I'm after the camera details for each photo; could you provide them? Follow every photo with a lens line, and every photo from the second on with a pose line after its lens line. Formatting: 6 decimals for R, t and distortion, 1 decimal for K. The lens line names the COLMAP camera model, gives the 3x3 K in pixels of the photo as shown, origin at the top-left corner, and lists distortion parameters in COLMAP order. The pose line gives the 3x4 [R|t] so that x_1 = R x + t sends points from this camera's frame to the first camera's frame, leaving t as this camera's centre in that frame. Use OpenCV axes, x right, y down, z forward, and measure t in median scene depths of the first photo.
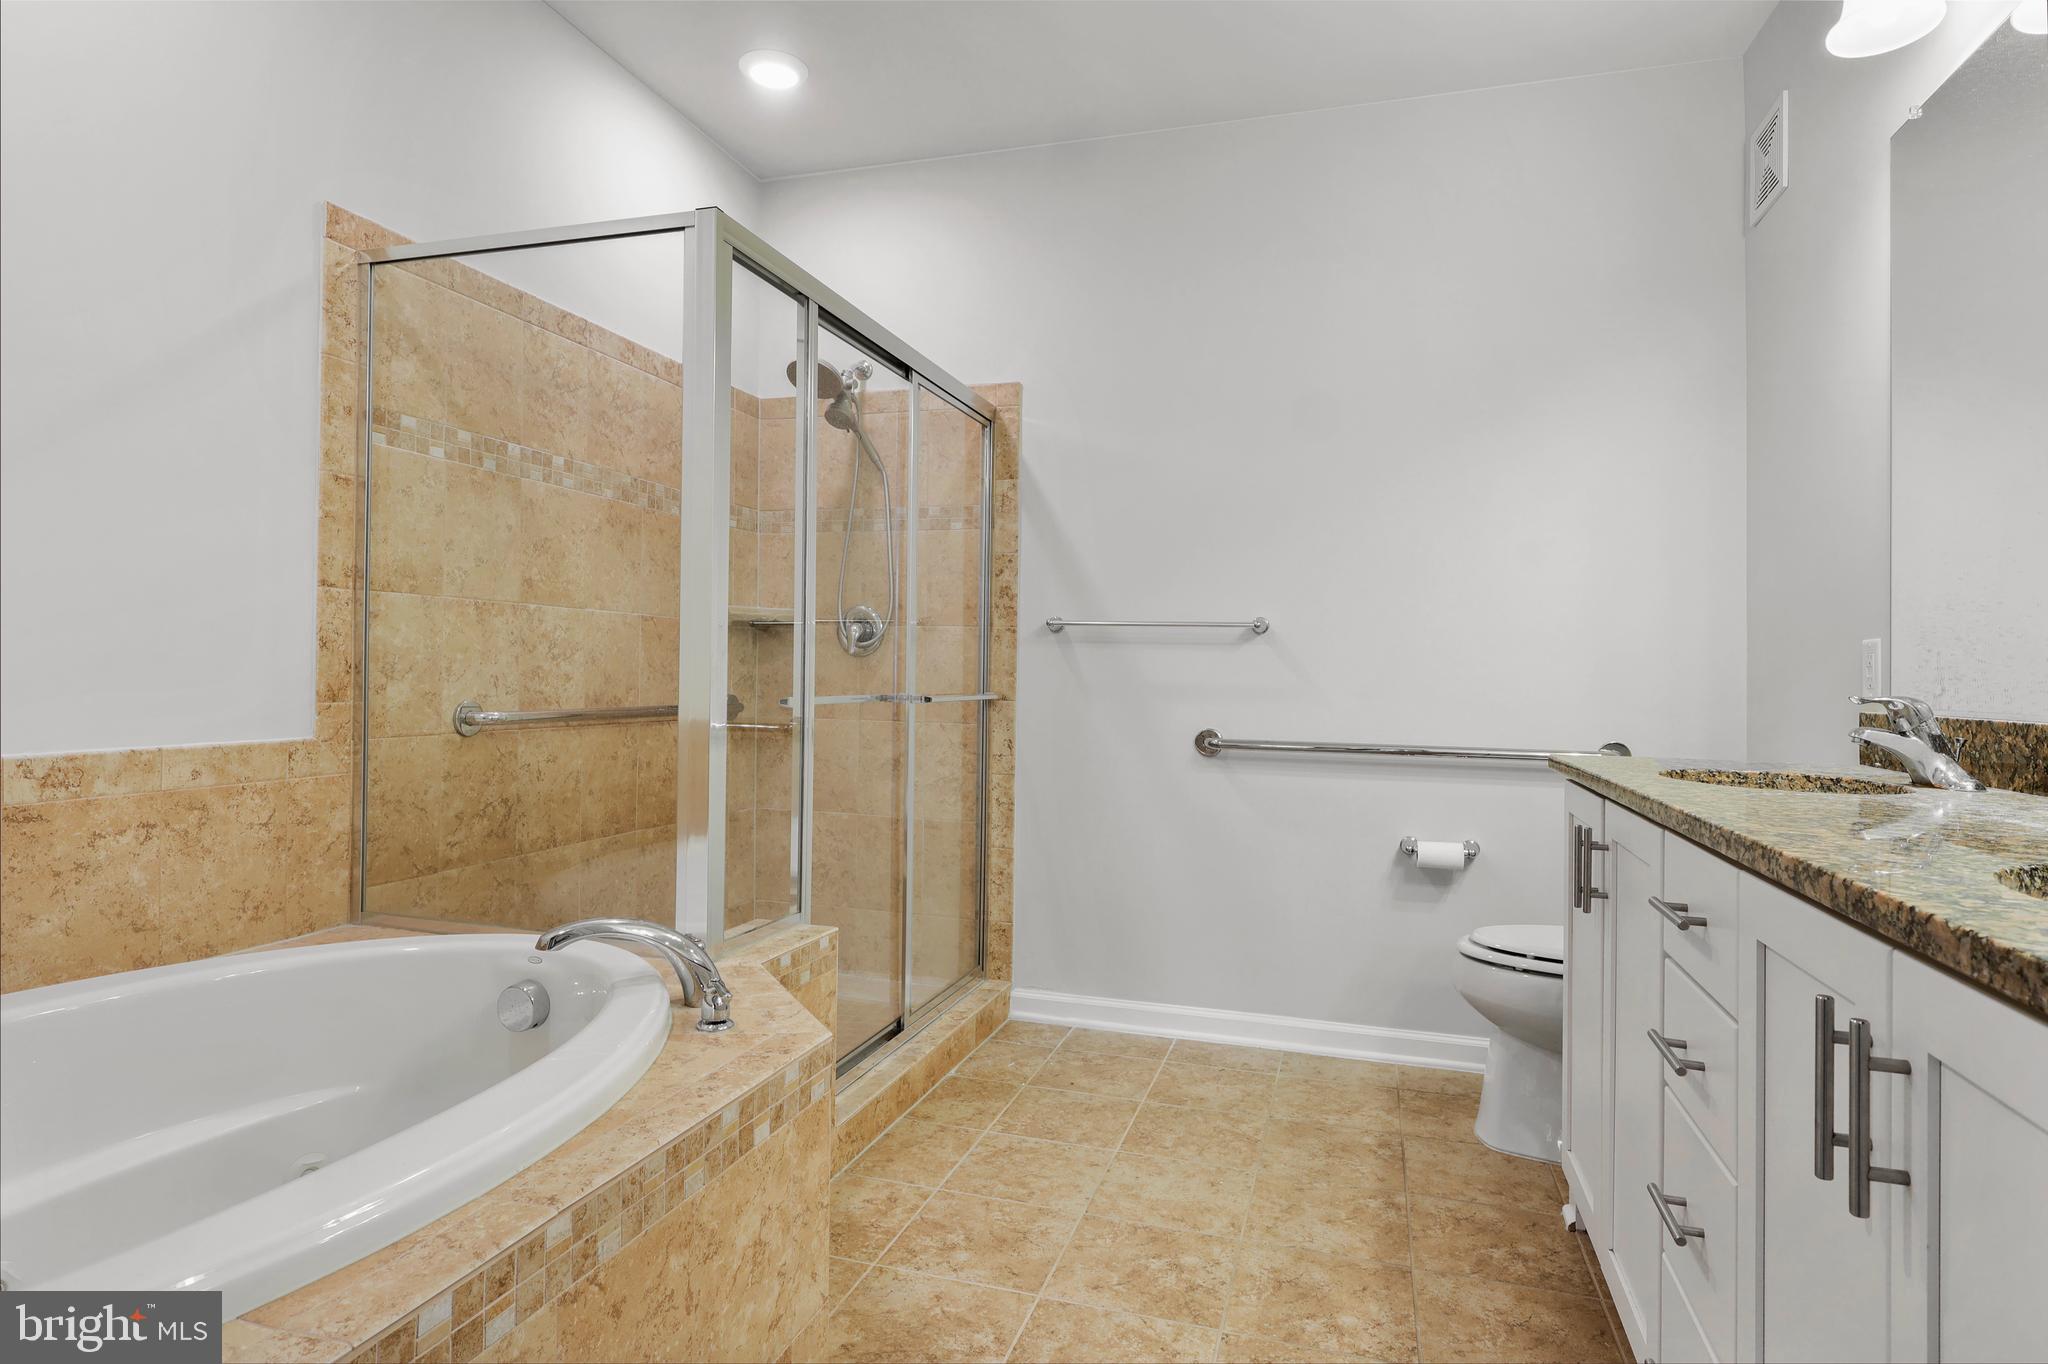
lens RADIAL K [[1123.7, 0, 1020.2], [0, 1123.7, 669.8], [0, 0, 1]] dist [0.002479, 0.000220]
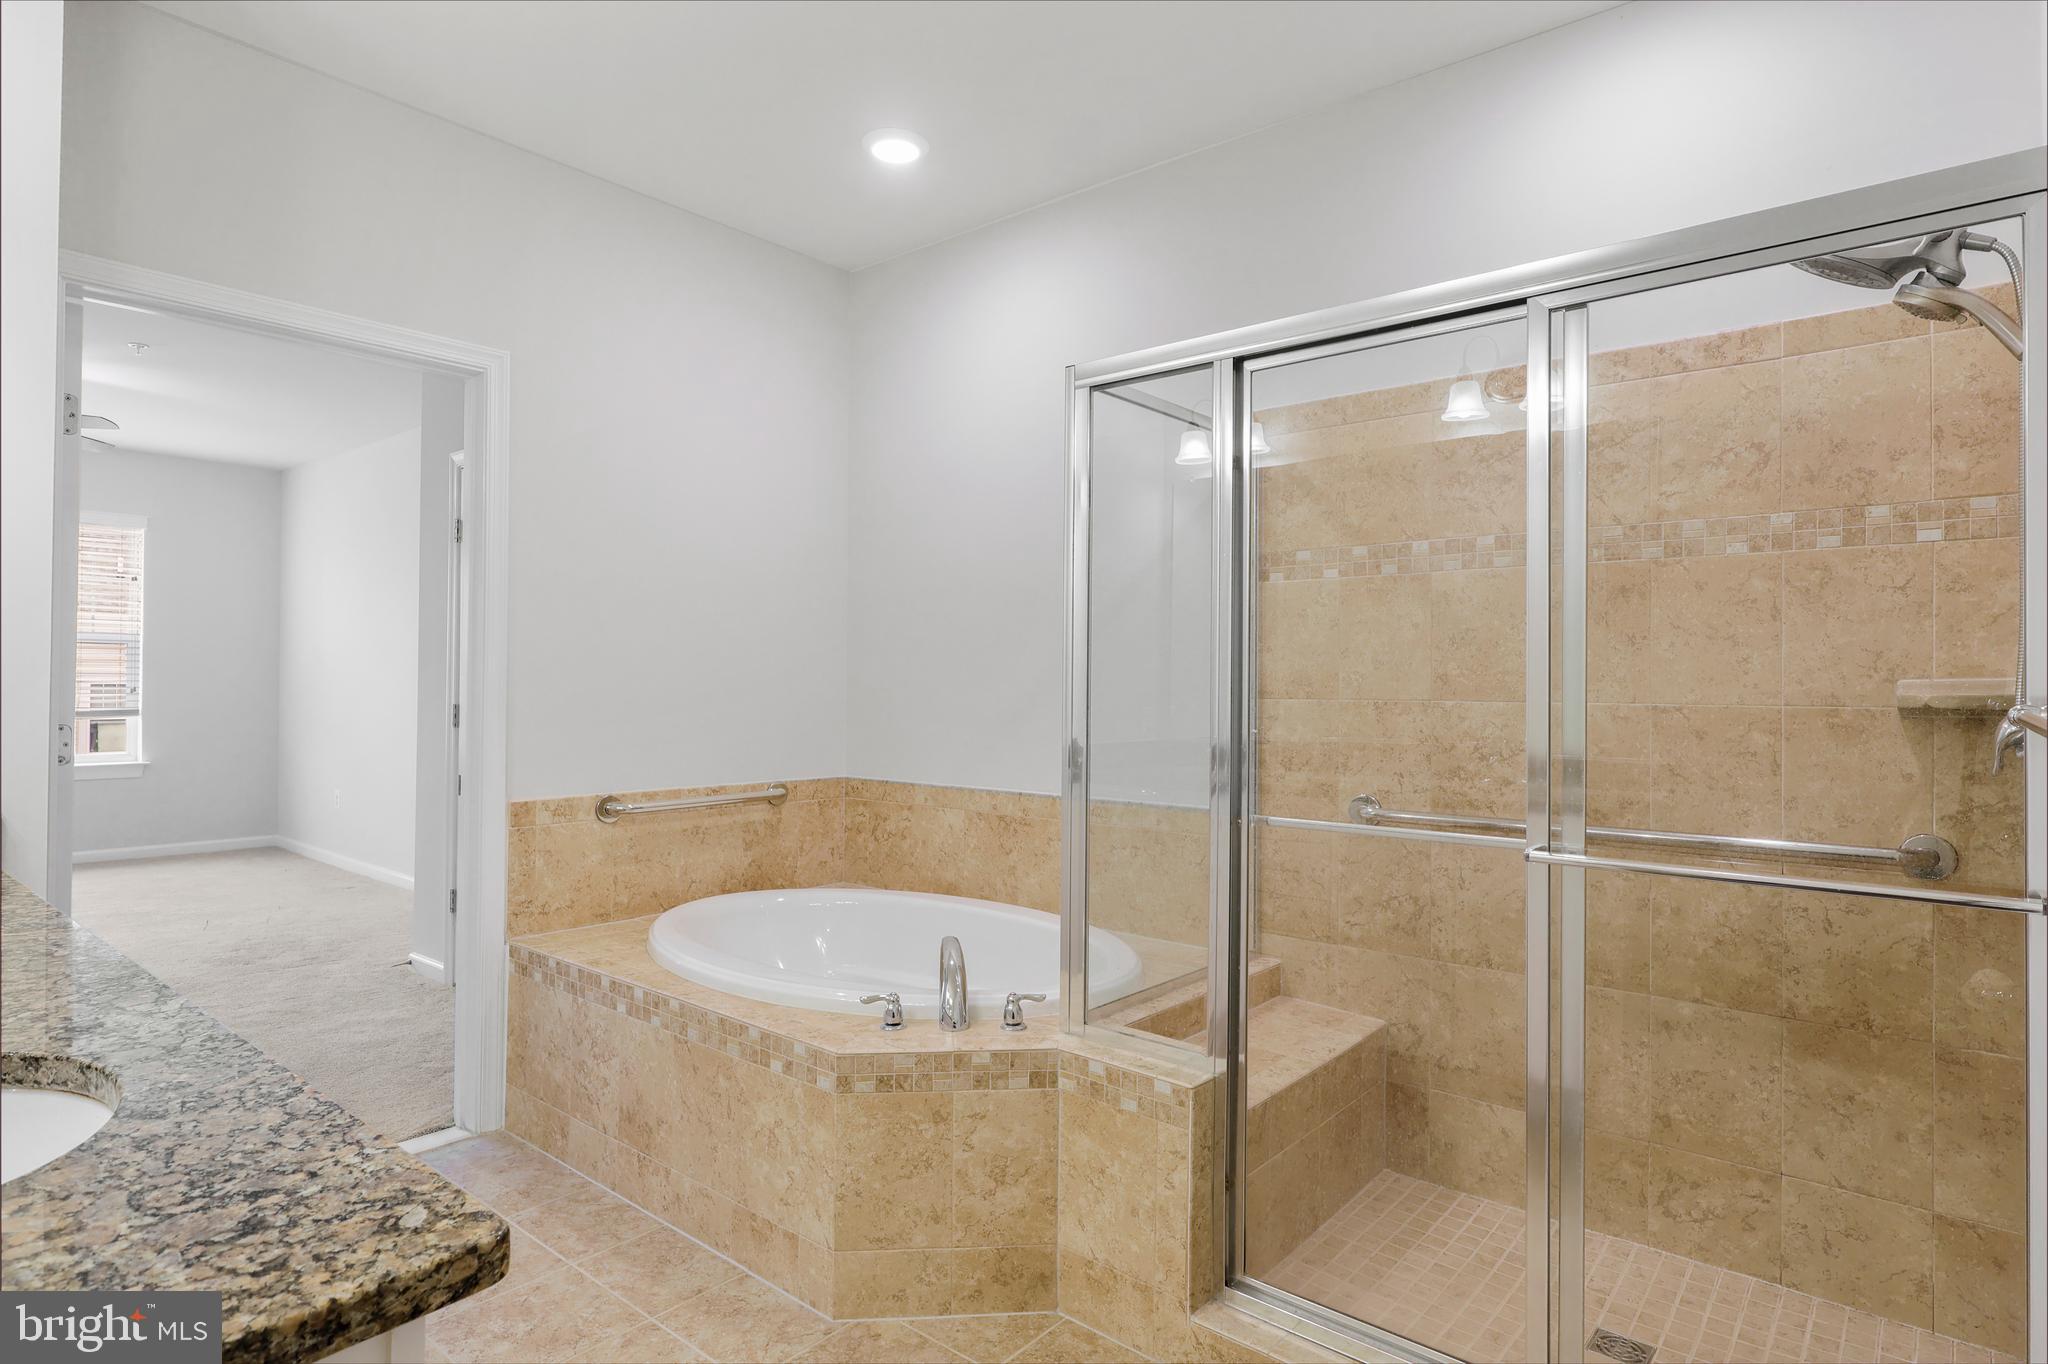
lens RADIAL K [[1123.7, 0, 1020.5], [0, 1123.7, 688.7], [0, 0, 1]] dist [0.002479, 0.000220]
pose [[-0.399892, -0.016777, -0.916409, 0.641516], [-0.010392, 0.999851, -0.013771, -0.056790], [0.916503, 0.004016, -0.400007, 1.151699]]
